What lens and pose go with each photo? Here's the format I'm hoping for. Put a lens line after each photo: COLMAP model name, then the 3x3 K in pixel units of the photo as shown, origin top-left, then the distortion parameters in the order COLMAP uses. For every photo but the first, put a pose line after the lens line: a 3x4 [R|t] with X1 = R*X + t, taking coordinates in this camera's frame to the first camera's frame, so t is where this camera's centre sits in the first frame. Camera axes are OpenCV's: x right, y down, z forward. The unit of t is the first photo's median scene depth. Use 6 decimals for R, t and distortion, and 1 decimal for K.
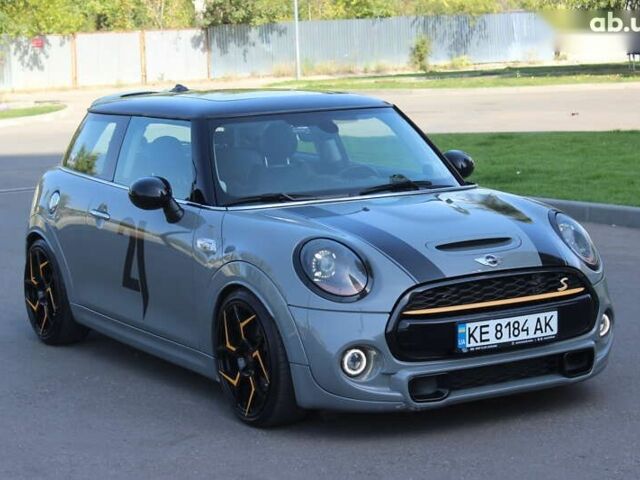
lens RADIAL K [[1582.3, 0, 320.0], [0, 1582.3, 240.0], [0, 0, 1]] dist [0.022250, -0.269417]
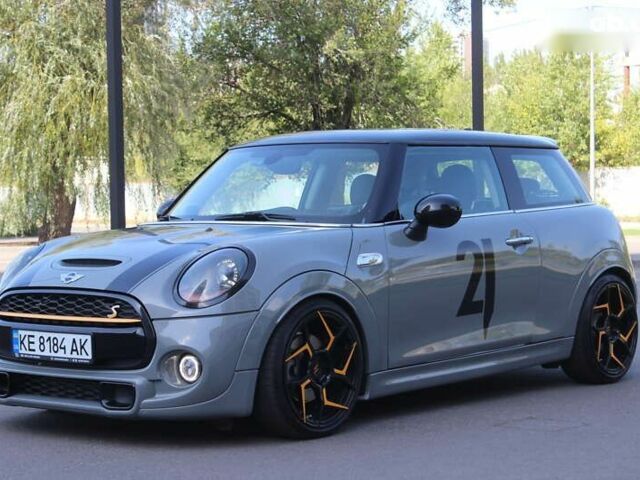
lens RADIAL K [[1582.3, 0, 320.0], [0, 1582.3, 240.0], [0, 0, 1]] dist [0.022250, -0.269417]
pose [[0.343544, 0.057949, -0.937347, 1.132039], [-0.116382, 0.993028, 0.018736, -0.049569], [0.931897, 0.102654, 0.347893, 0.799596]]
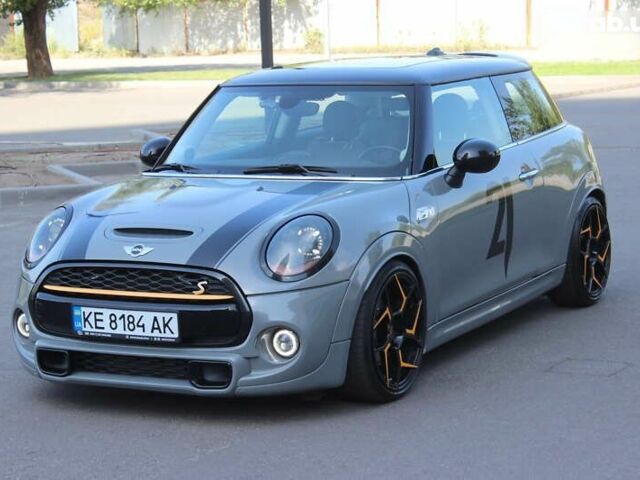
lens RADIAL K [[1744.9, 0, 320.0], [0, 1744.9, 240.0], [0, 0, 1]] dist [0.100439, -0.006889]
pose [[0.530561, 0.133520, -0.837065, 1.079352], [-0.093081, 0.990721, 0.099031, -0.111648], [0.842521, 0.025373, 0.538066, 0.519860]]
